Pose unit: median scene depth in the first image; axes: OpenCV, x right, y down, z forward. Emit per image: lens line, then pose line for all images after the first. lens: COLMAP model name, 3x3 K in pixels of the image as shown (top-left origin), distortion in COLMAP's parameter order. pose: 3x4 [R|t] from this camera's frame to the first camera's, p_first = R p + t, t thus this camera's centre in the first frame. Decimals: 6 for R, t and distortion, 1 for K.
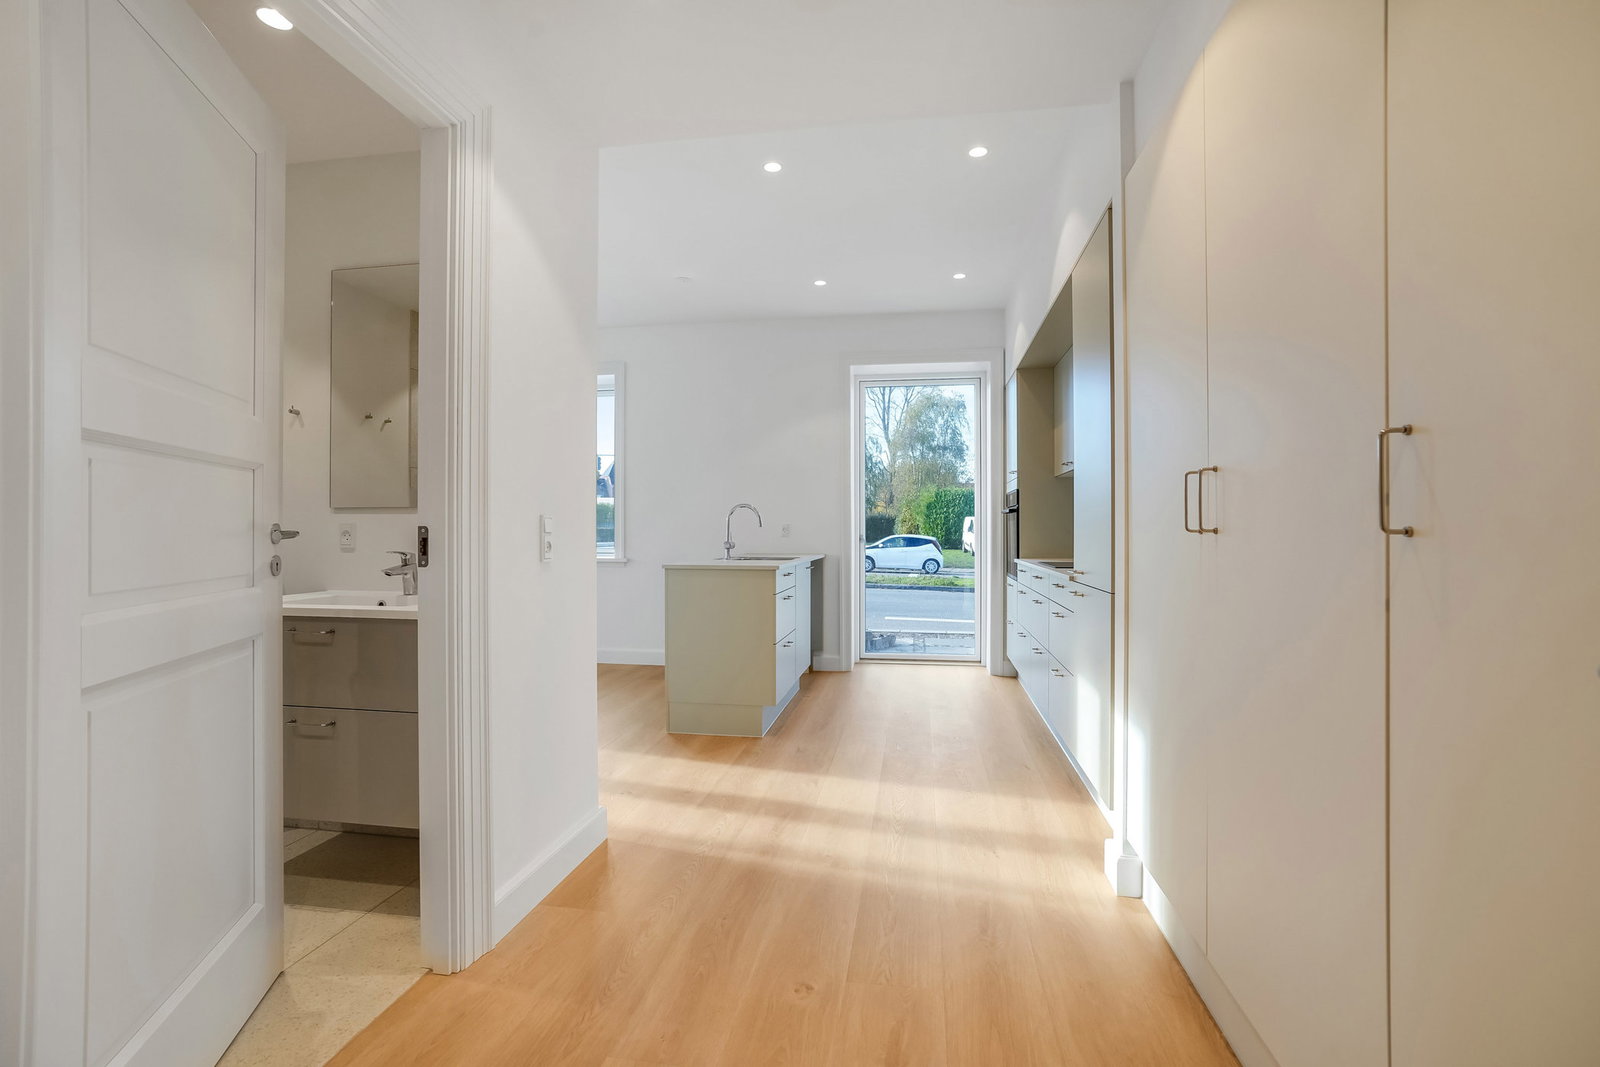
lens RADIAL K [[735.0, 0, 809.2], [0, 735.0, 525.4], [0, 0, 1]] dist [-0.029745, 0.009173]
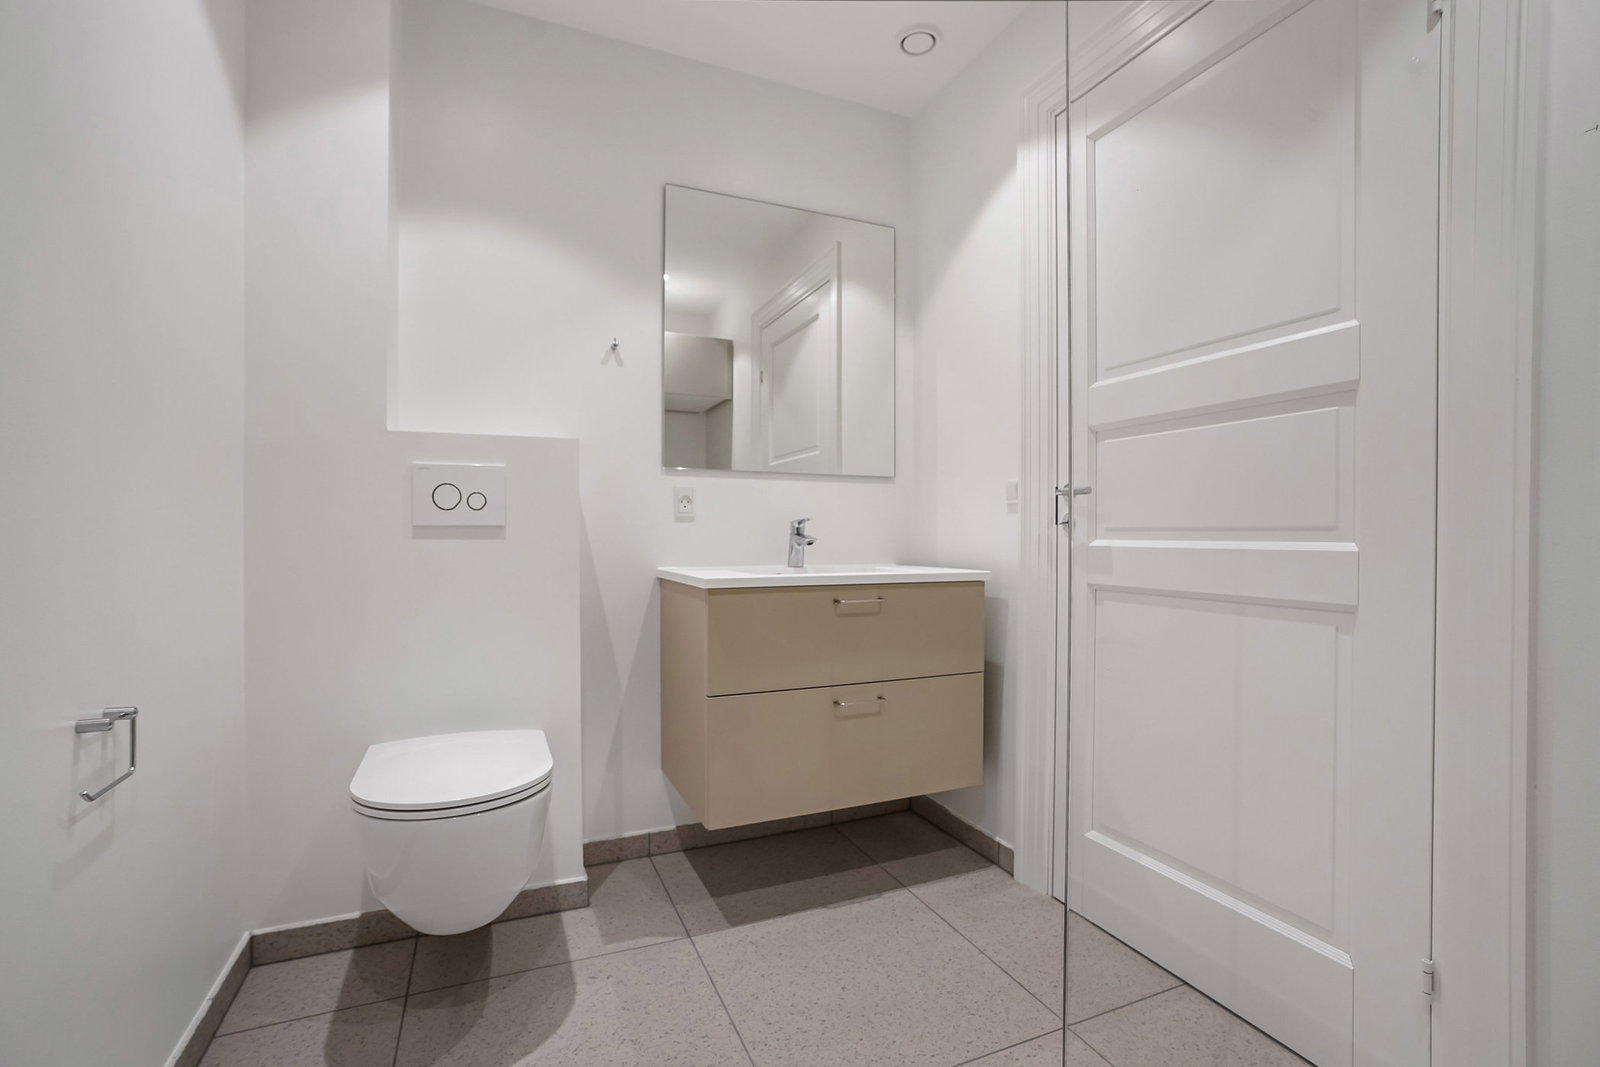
lens RADIAL K [[735.0, 0, 807.3], [0, 735.0, 538.5], [0, 0, 1]] dist [-0.029745, 0.009173]
pose [[0.841703, -0.005532, 0.539913, -0.977368], [-0.004606, 0.999838, 0.017425, 0.040980], [-0.539921, -0.017153, 0.841541, 0.203785]]
